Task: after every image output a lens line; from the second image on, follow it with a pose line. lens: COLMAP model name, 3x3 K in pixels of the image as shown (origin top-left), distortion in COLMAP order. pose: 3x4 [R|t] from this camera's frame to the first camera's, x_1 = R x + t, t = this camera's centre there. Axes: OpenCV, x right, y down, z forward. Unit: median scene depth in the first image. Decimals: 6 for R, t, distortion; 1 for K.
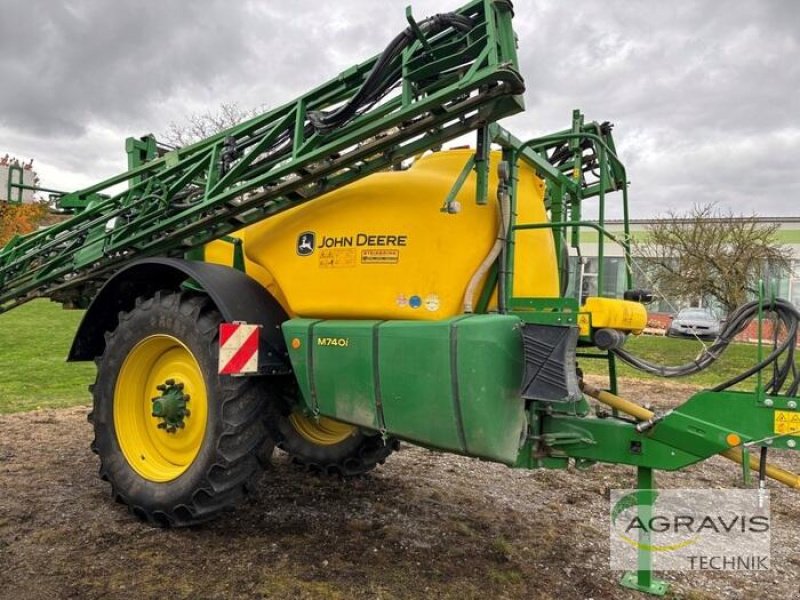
lens RADIAL K [[600.9, 0, 397.3], [0, 600.9, 288.2], [0, 0, 1]] dist [0.044419, -0.043971]
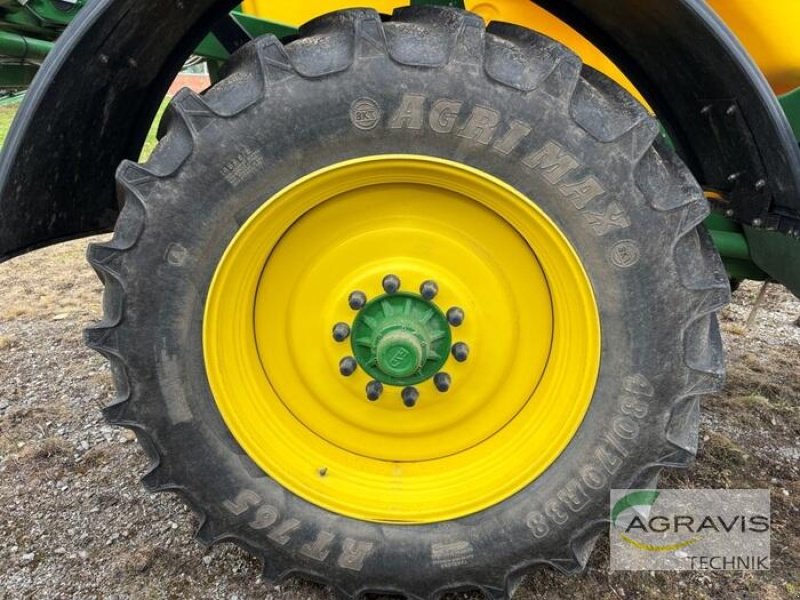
lens RADIAL K [[610.1, 0, 400.0], [0, 610.1, 300.0], [0, 0, 1]] dist [0.048248, -0.050687]
pose [[0.866916, -0.200073, 0.456539, -0.634939], [0.020068, 0.929175, 0.369095, 0.031137], [-0.498050, -0.310813, 0.809532, 0.808256]]
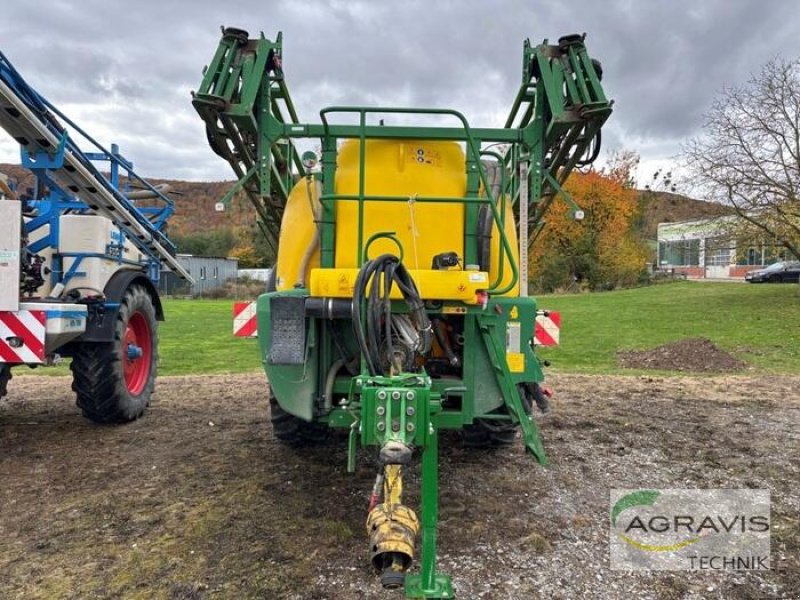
lens RADIAL K [[599.3, 0, 403.8], [0, 599.3, 284.4], [0, 0, 1]] dist [0.040241, -0.038750]
pose [[0.549948, -0.048796, -0.833772, 1.129819], [0.055438, 0.998223, -0.021854, 0.065738], [0.833357, -0.034204, 0.551676, 0.497607]]
